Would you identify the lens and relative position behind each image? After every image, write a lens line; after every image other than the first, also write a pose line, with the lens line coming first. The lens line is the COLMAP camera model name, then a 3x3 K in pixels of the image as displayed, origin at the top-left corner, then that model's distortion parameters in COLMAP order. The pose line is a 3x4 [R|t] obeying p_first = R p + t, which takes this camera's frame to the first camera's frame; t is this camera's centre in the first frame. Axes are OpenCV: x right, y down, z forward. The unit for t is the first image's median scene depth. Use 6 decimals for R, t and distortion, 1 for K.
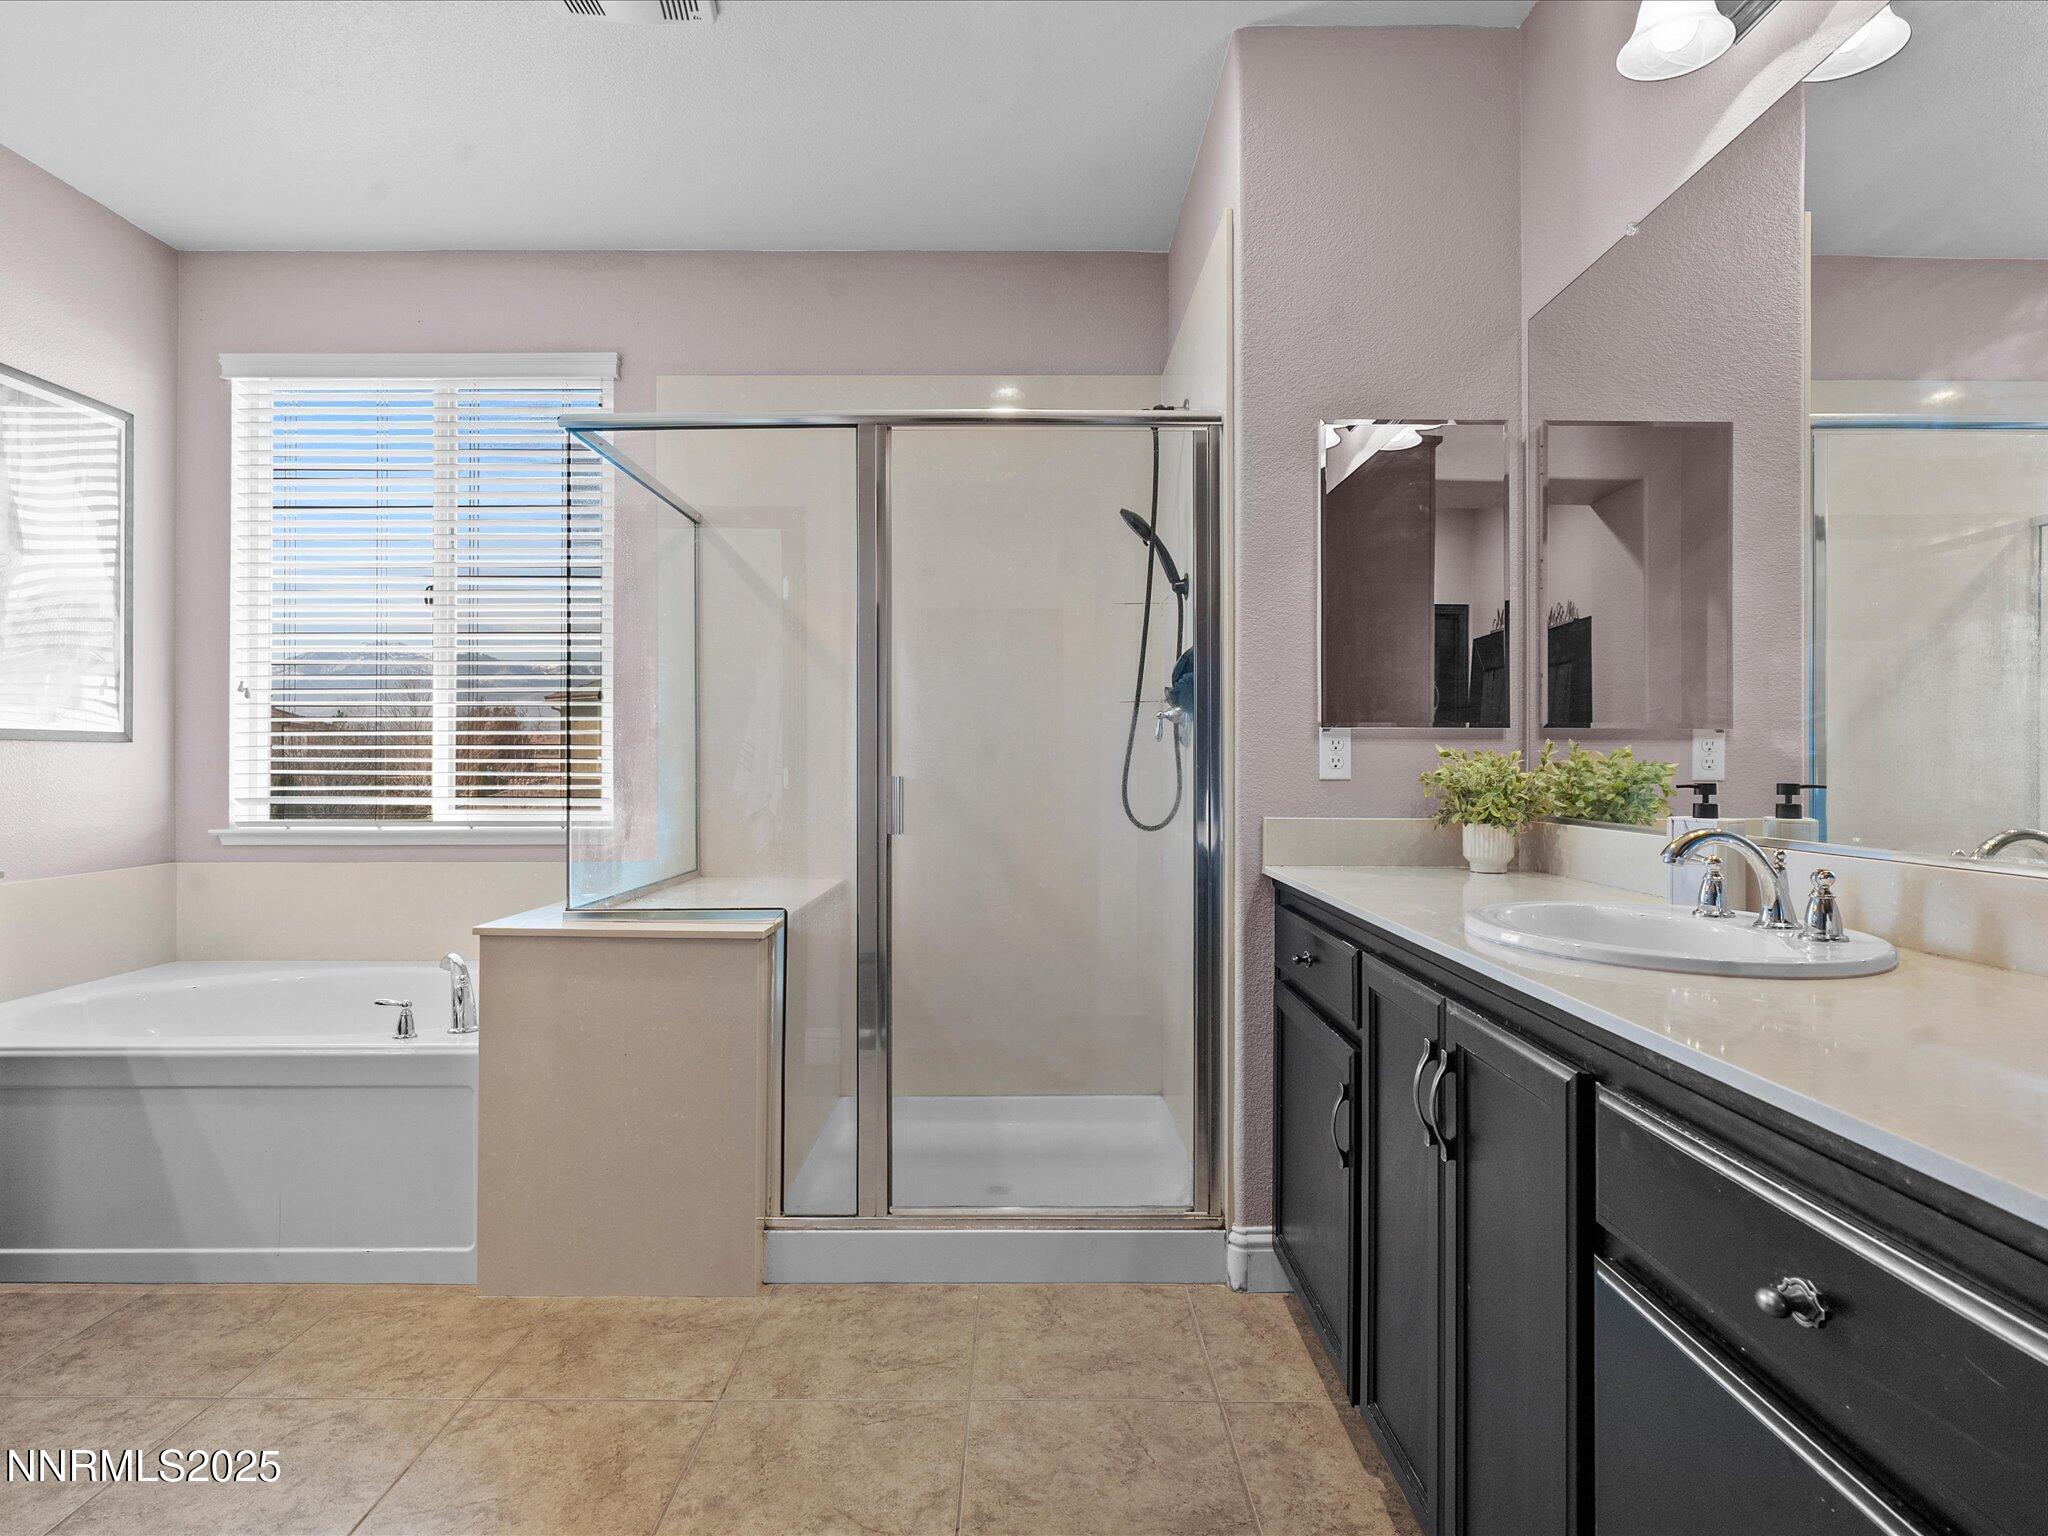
lens RADIAL K [[1094.1, 0, 1024.0], [0, 1094.1, 768.0], [0, 0, 1]] dist [-0.009276, 0.000738]
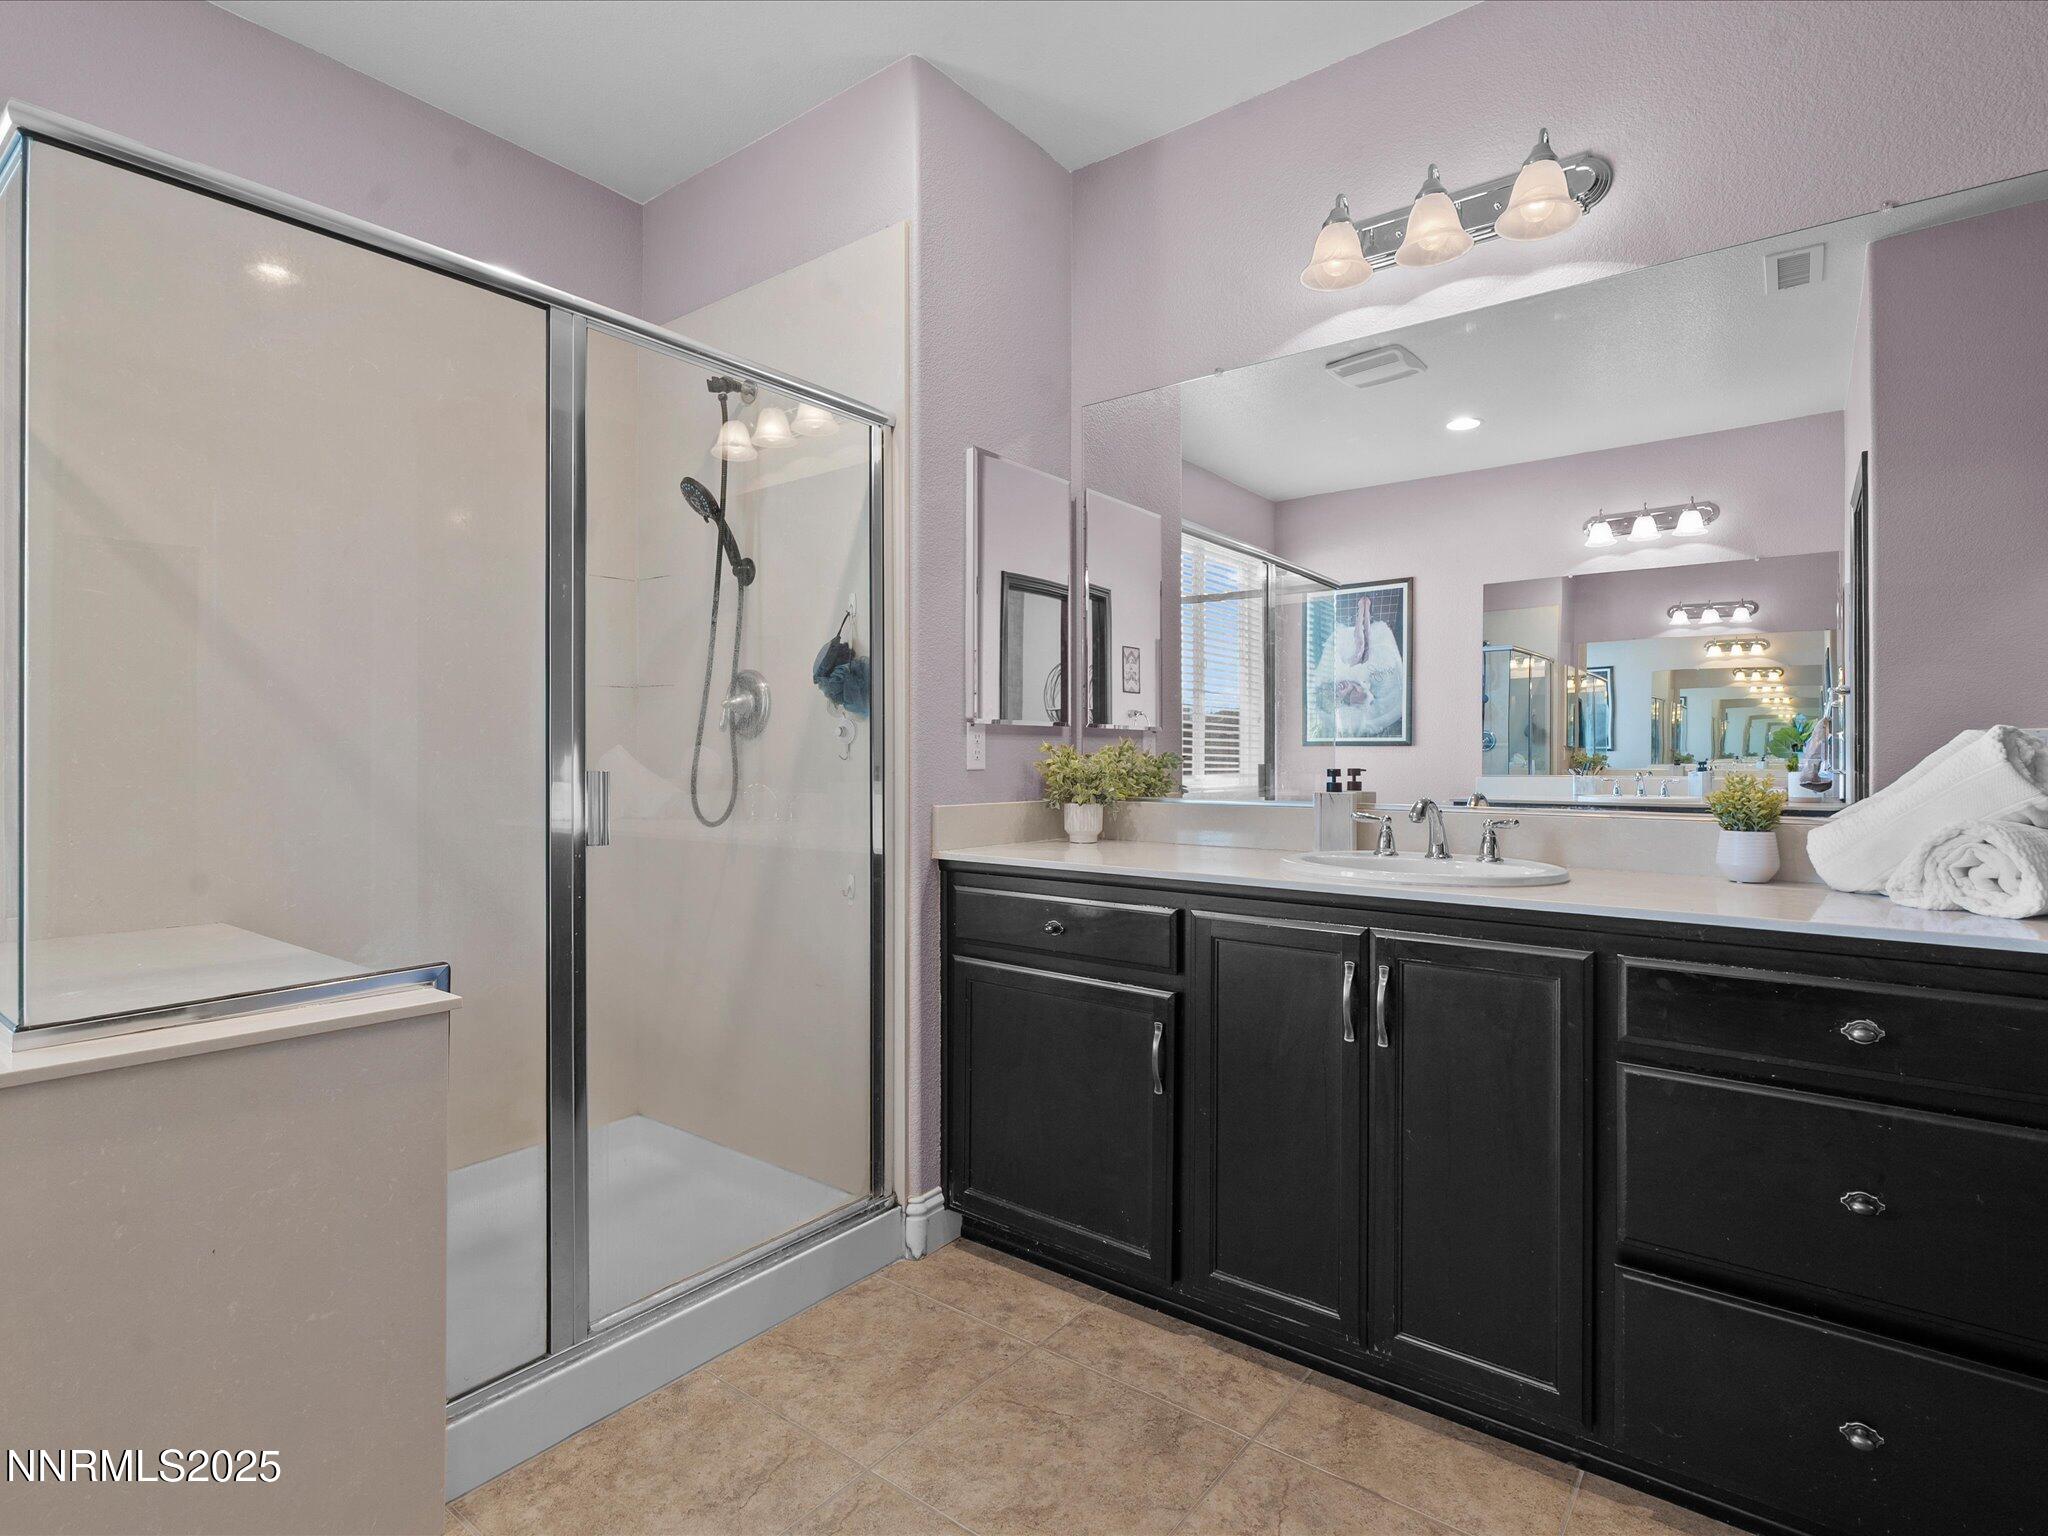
lens RADIAL K [[1017.2, 0, 1026.2], [0, 1017.2, 751.9], [0, 0, 1]] dist [-0.007376, -0.000573]
pose [[0.625812, 0.002262, 0.779971, -0.584301], [0.000738, 0.999994, -0.003492, -0.004886], [-0.779974, 0.002761, 0.625806, 0.358737]]
